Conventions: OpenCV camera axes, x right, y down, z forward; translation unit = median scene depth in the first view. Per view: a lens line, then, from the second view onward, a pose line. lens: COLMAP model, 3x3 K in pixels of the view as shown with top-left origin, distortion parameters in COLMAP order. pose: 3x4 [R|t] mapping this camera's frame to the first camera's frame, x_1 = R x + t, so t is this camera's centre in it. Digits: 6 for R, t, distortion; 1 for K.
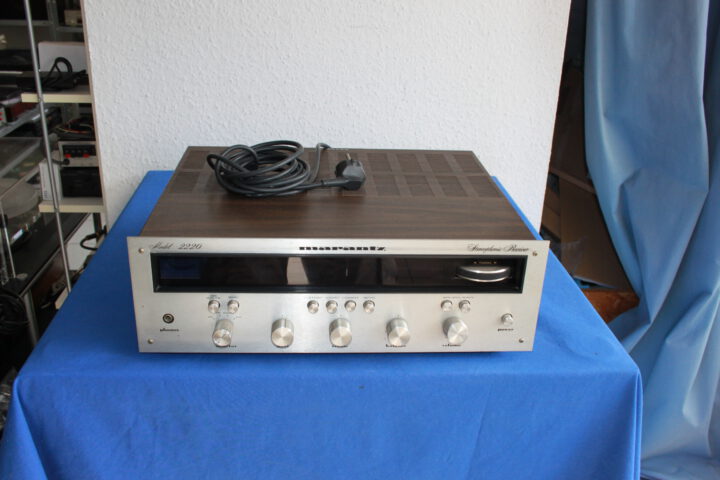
lens RADIAL K [[702.6, 0, 363.8], [0, 702.6, 238.4], [0, 0, 1]] dist [-0.048839, 0.000000]
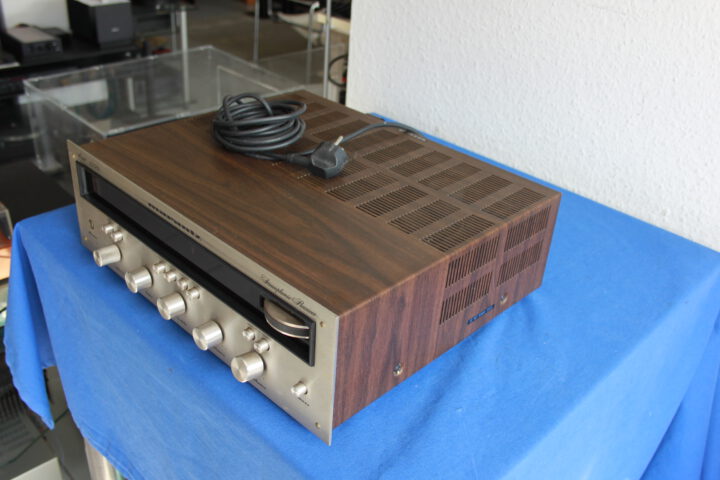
lens RADIAL K [[702.6, 0, 364.9], [0, 702.6, 236.3], [0, 0, 1]] dist [-0.048839, 0.000000]
pose [[0.680658, 0.377204, -0.628029, 0.395551], [-0.339977, 0.921998, 0.185300, -0.120981], [0.648938, 0.087390, 0.755806, 0.264079]]
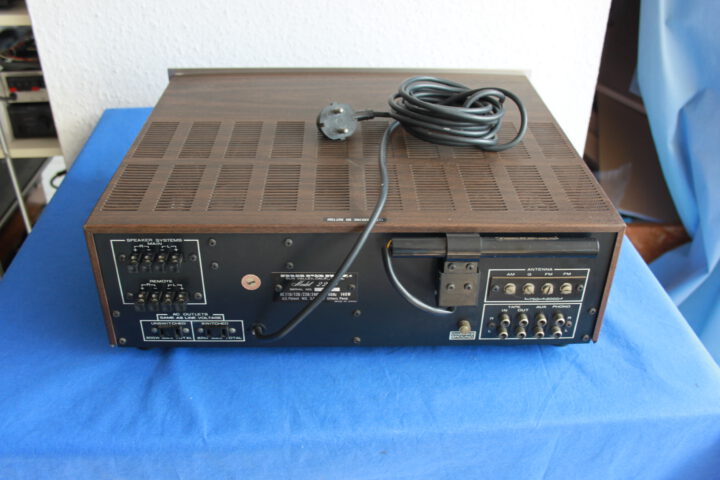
lens RADIAL K [[702.6, 0, 356.4], [0, 702.6, 243.6], [0, 0, 1]] dist [-0.048839, 0.000000]
pose [[0.999624, -0.023732, -0.013720, -0.008551], [0.025597, 0.987201, 0.157414, -0.064787], [0.009809, -0.157706, 0.987437, 0.177901]]
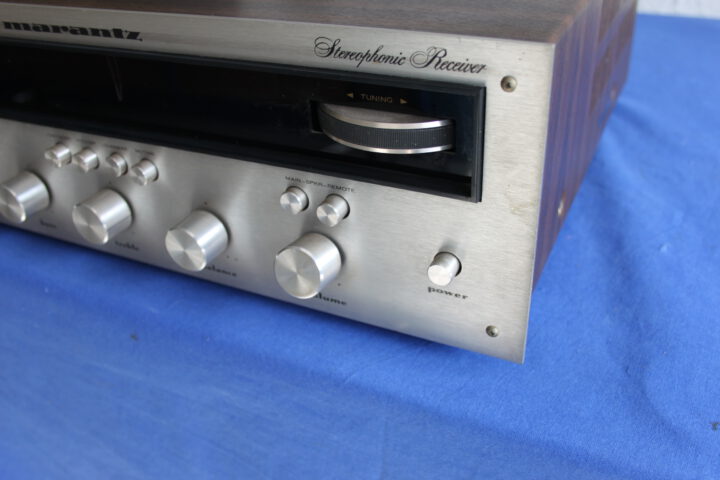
lens RADIAL K [[702.6, 0, 347.2], [0, 702.6, 224.2], [0, 0, 1]] dist [-0.048839, 0.000000]
pose [[0.855865, 0.184723, -0.483087, 0.196349], [-0.117033, 0.978986, 0.167003, 0.022418], [0.503785, -0.086395, 0.859498, 0.387506]]
